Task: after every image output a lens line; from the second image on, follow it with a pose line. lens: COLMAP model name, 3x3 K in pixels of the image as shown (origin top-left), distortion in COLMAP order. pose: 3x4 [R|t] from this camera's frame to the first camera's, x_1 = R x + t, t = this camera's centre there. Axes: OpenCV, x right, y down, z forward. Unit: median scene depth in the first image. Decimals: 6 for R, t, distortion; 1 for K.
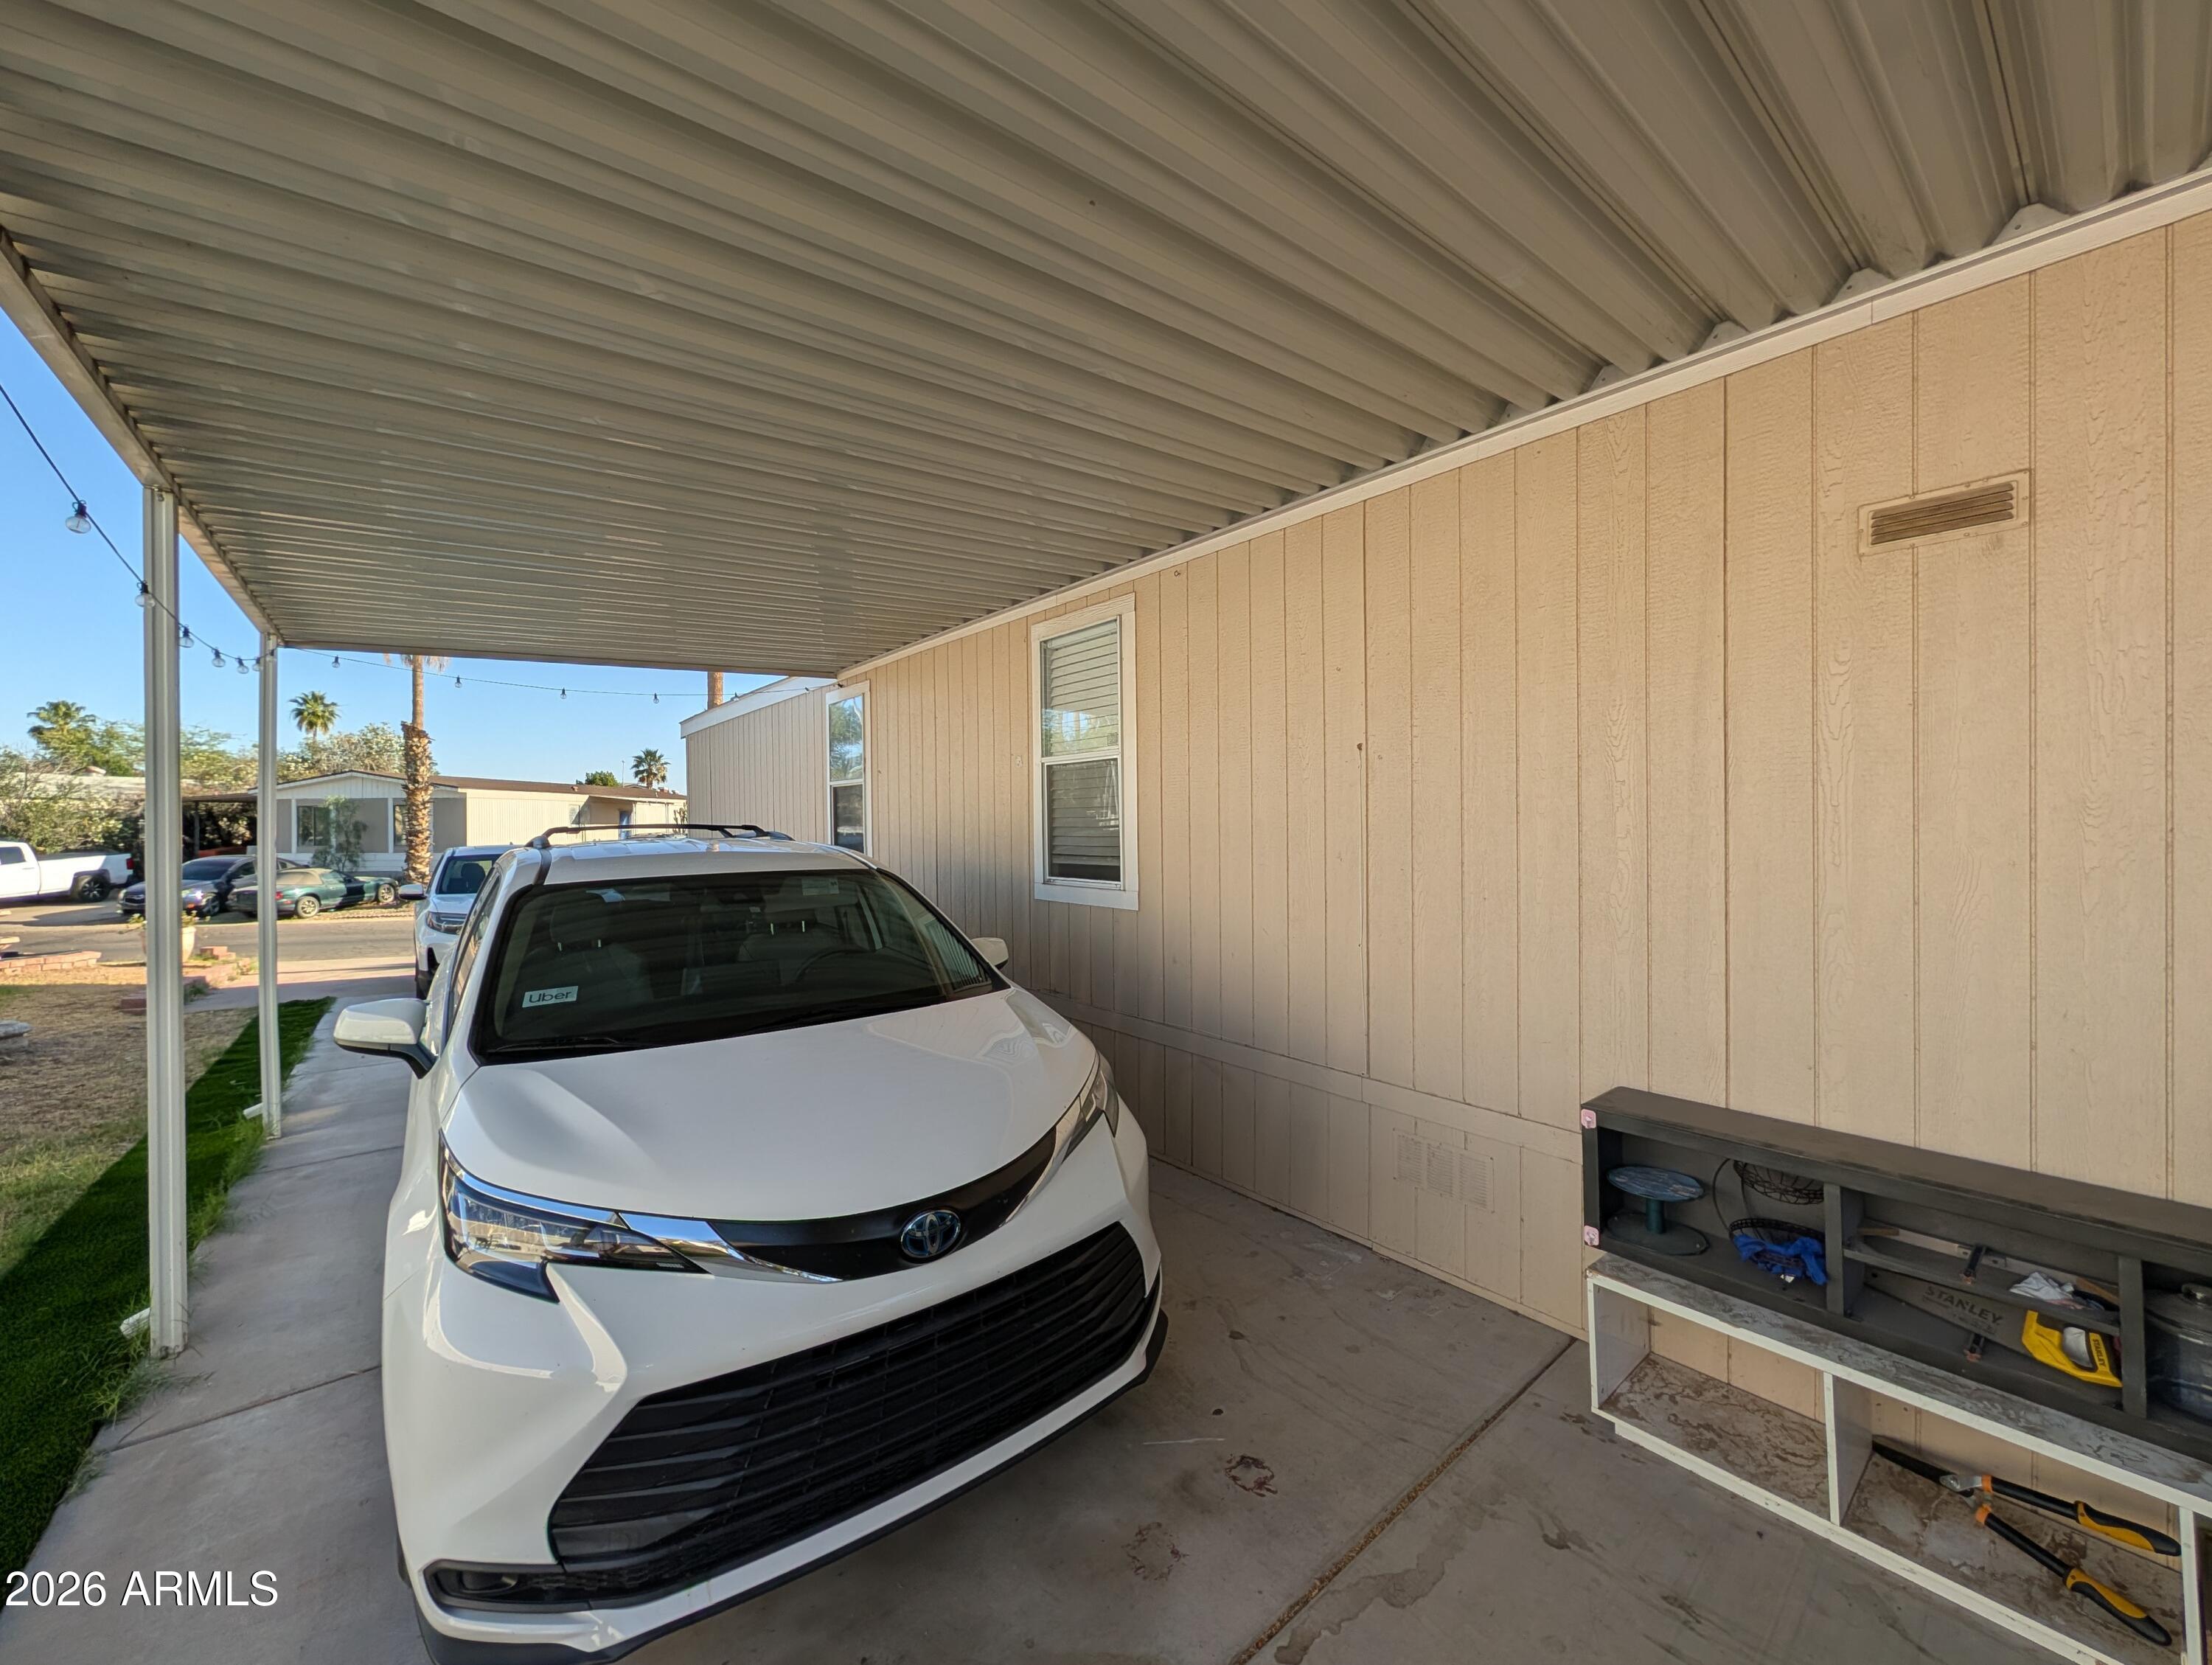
lens RADIAL K [[850.5, 0, 1103.4], [0, 850.5, 828.0], [0, 0, 1]] dist [-0.001860, 0.001022]
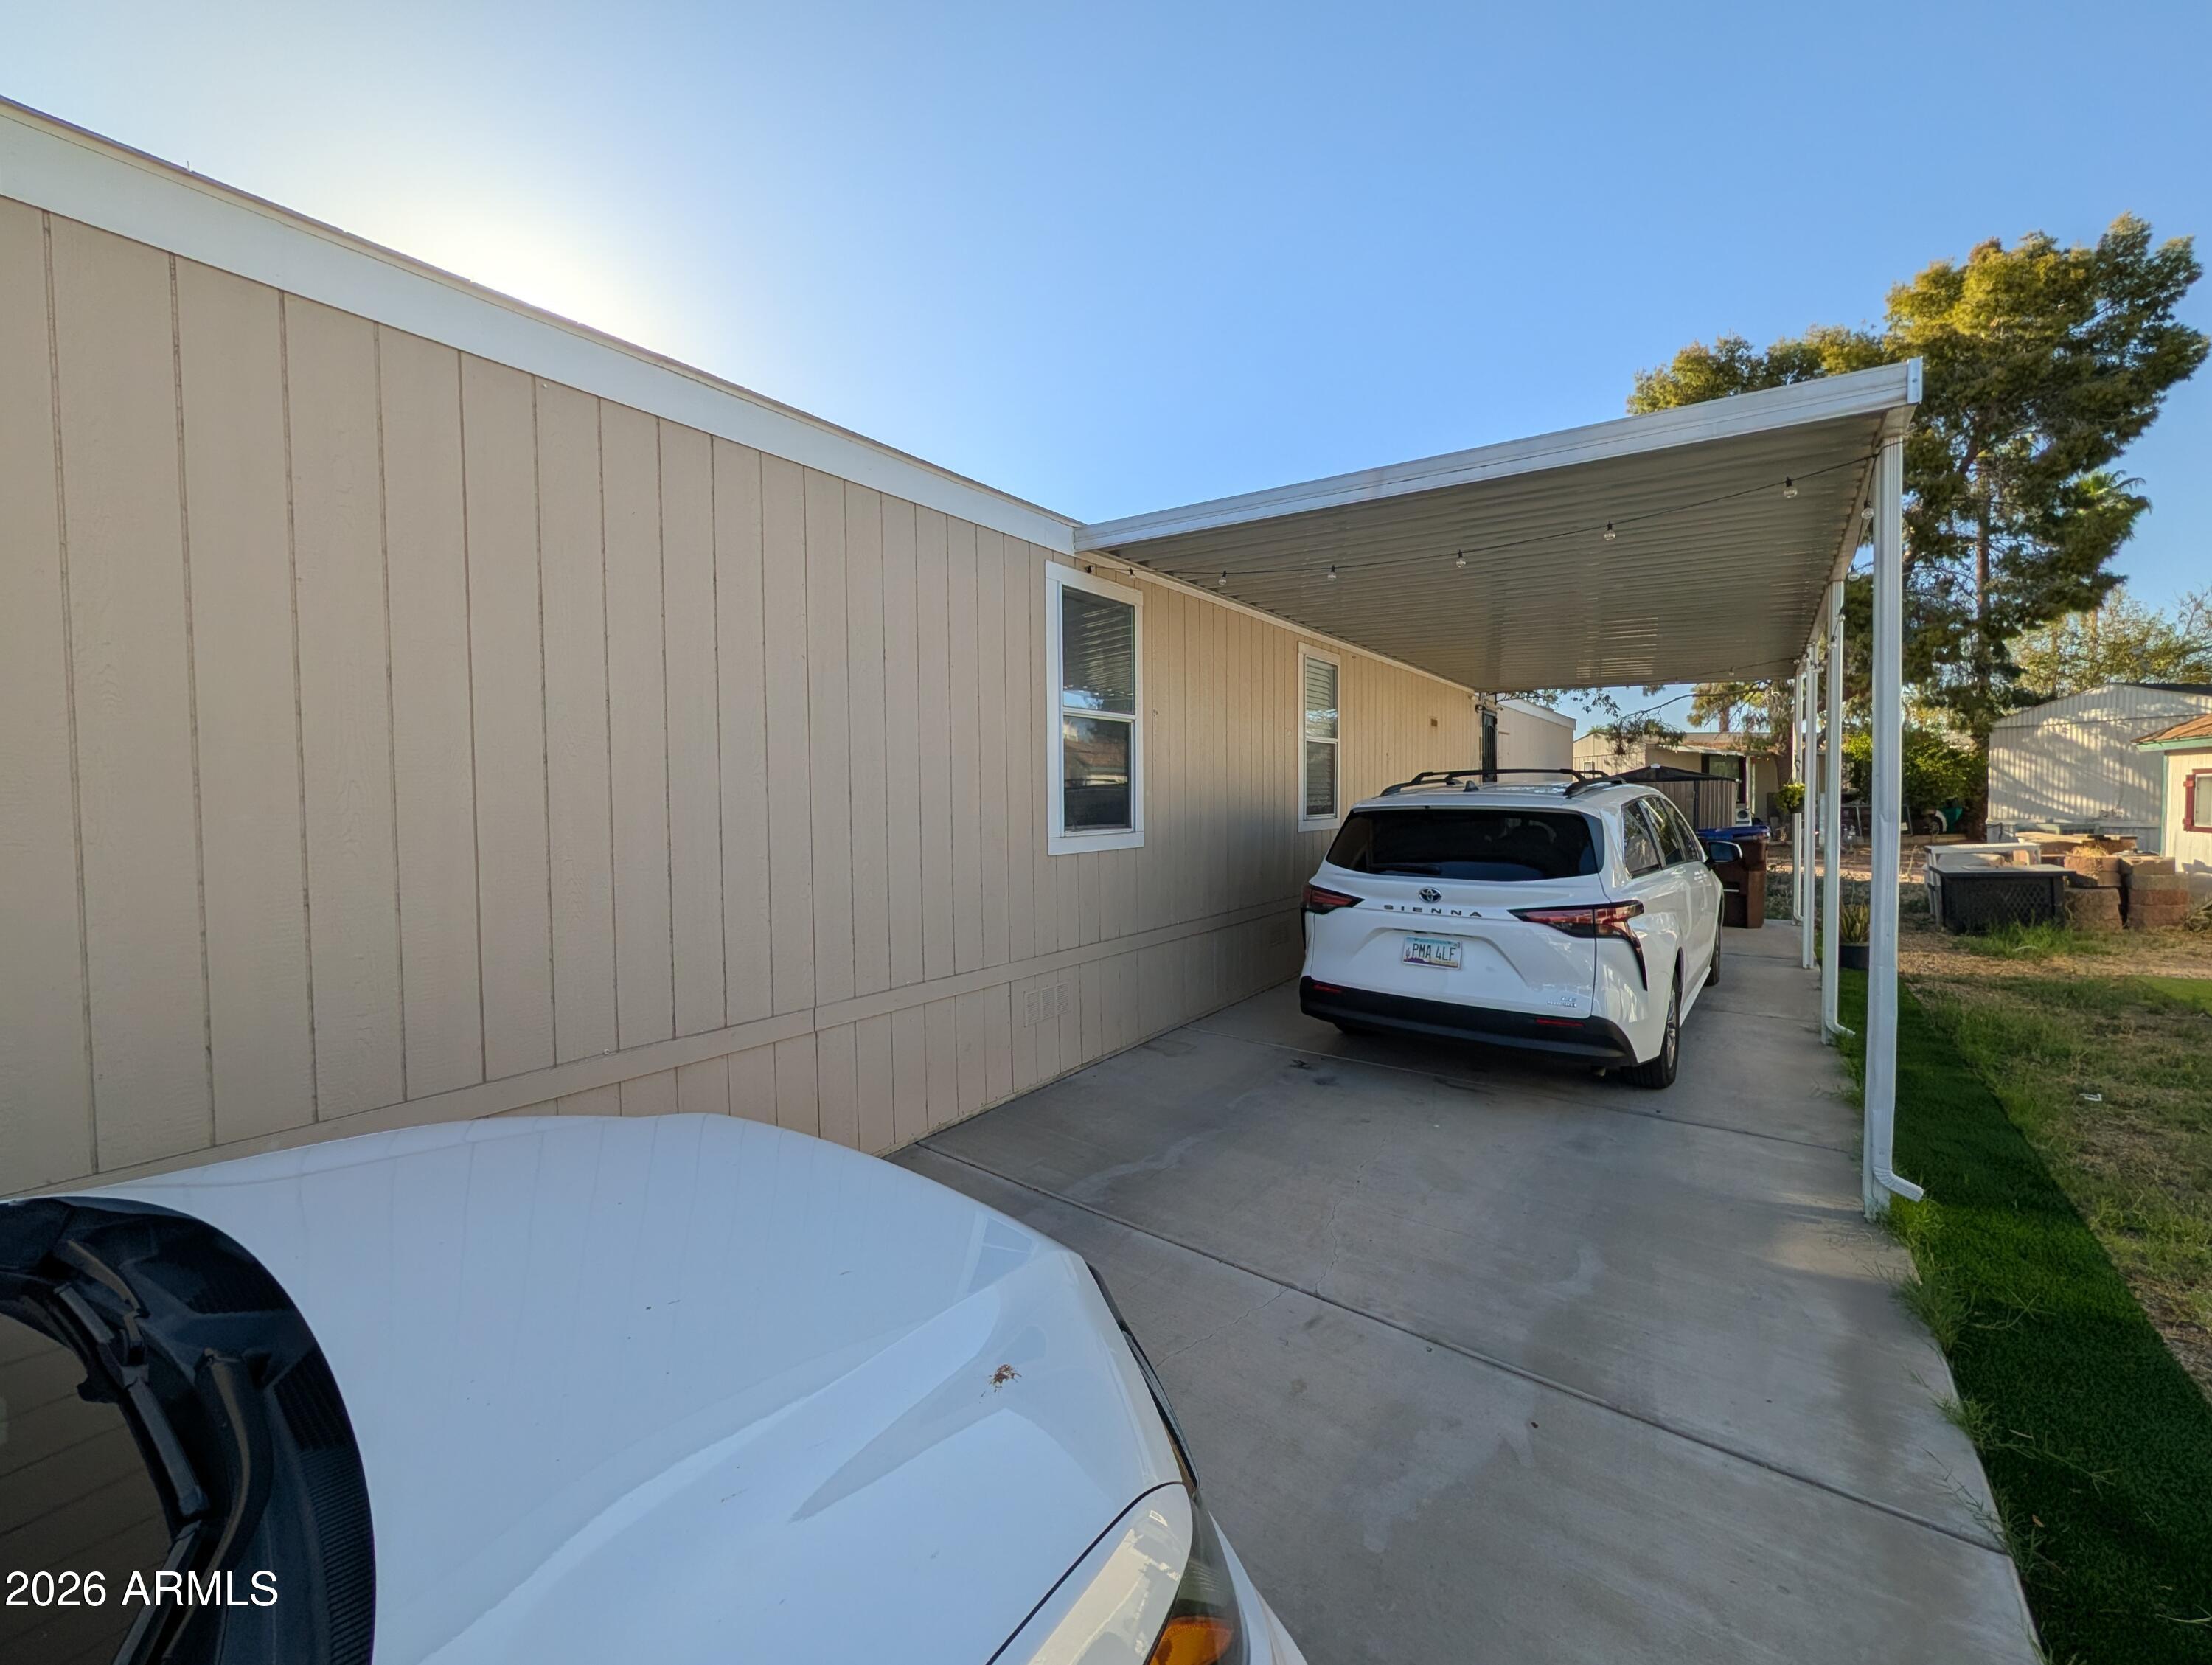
lens RADIAL K [[850.5, 0, 1104.2], [0, 850.5, 824.2], [0, 0, 1]] dist [-0.001860, 0.001022]
pose [[-0.234110, -0.023862, 0.971917, -0.299421], [0.012857, 0.999535, 0.027637, 0.005545], [-0.972125, 0.018966, -0.233695, 0.352820]]
